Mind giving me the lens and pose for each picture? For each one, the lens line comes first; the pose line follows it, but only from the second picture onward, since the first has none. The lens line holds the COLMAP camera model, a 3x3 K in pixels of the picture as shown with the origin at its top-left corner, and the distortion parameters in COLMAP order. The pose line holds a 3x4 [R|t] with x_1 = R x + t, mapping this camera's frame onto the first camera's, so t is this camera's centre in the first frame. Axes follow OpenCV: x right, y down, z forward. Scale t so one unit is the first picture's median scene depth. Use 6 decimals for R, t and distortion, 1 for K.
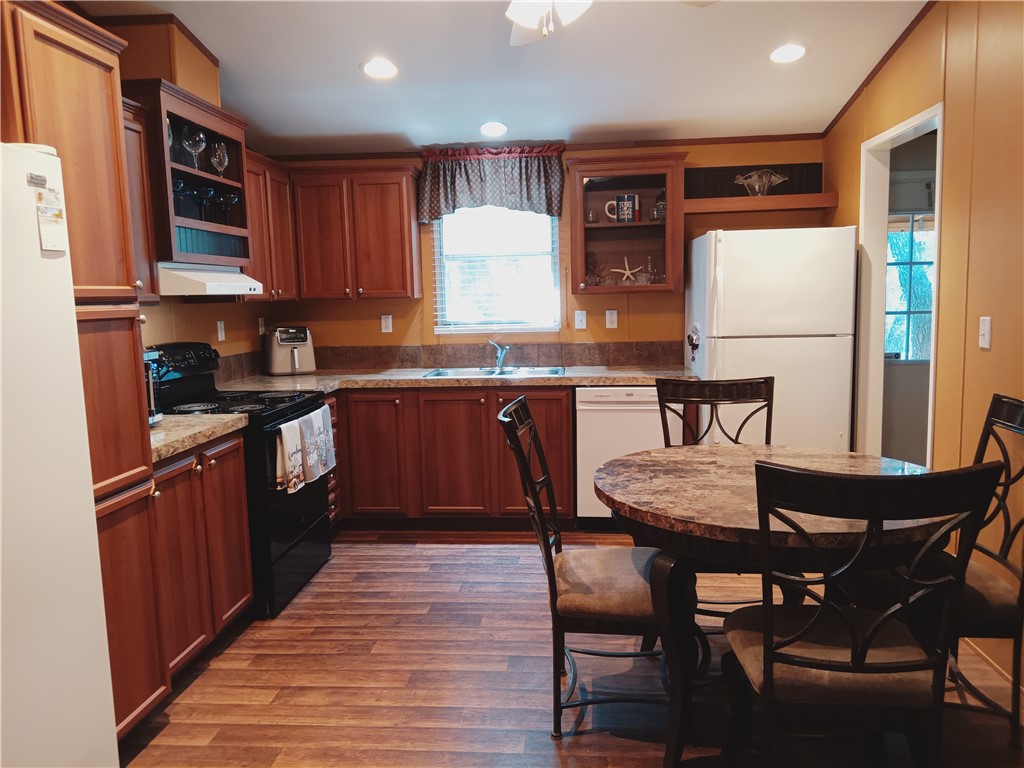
lens RADIAL K [[755.8, 0, 514.9], [0, 755.8, 385.9], [0, 0, 1]] dist [0.034150, -0.040539]
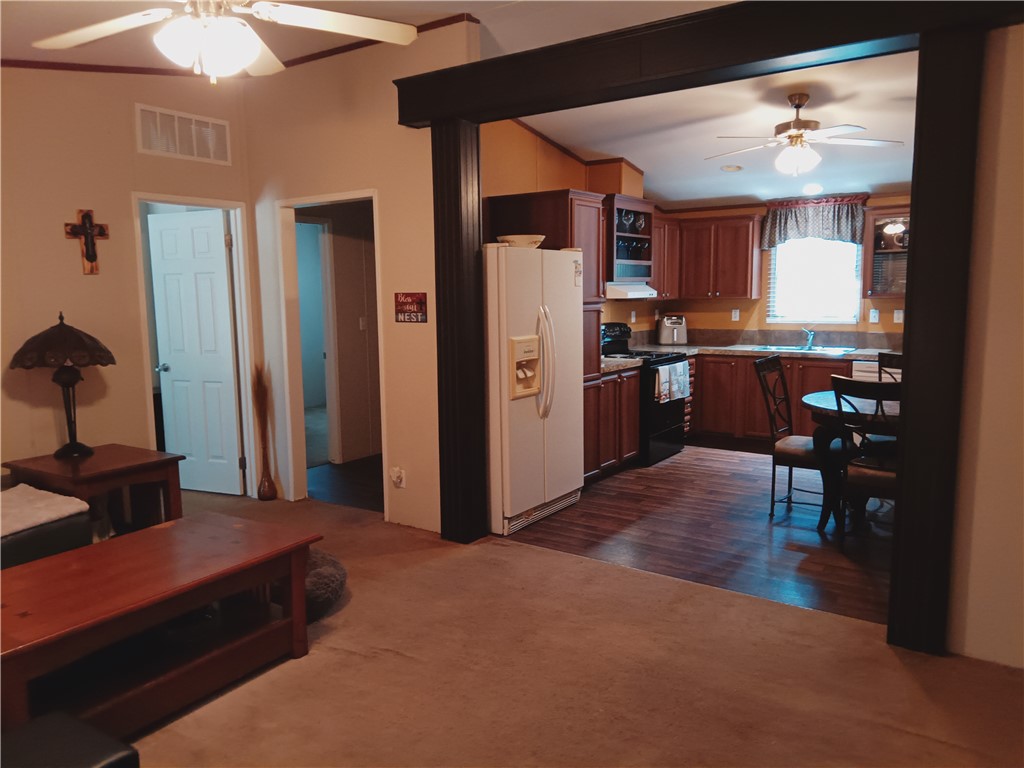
lens RADIAL K [[755.8, 0, 509.6], [0, 755.8, 387.5], [0, 0, 1]] dist [0.034150, -0.040539]
pose [[0.861917, 0.077030, -0.501165, 0.246696], [-0.068637, 0.997021, 0.035200, 0.046999], [0.502383, 0.004059, 0.864636, -0.633620]]
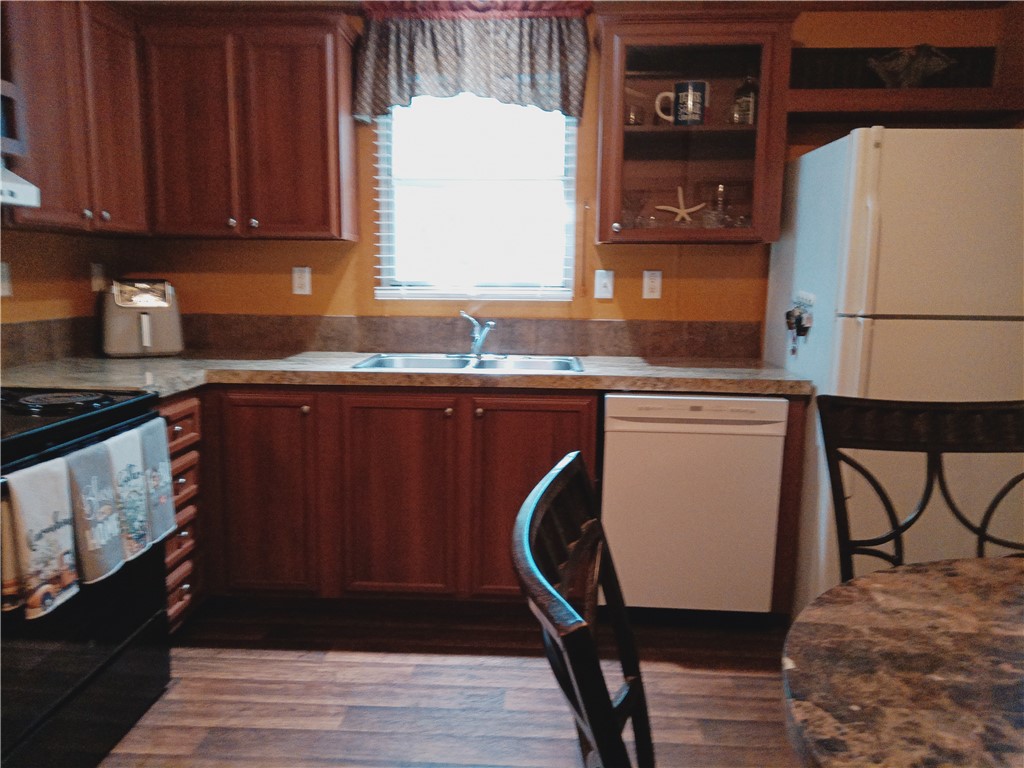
lens RADIAL K [[755.8, 0, 498.6], [0, 755.8, 378.6], [0, 0, 1]] dist [0.034150, -0.040539]
pose [[0.999213, 0.030395, 0.025473, -0.019024], [-0.030865, 0.999357, 0.018257, -0.018003], [-0.024902, -0.019029, 0.999509, 0.398867]]
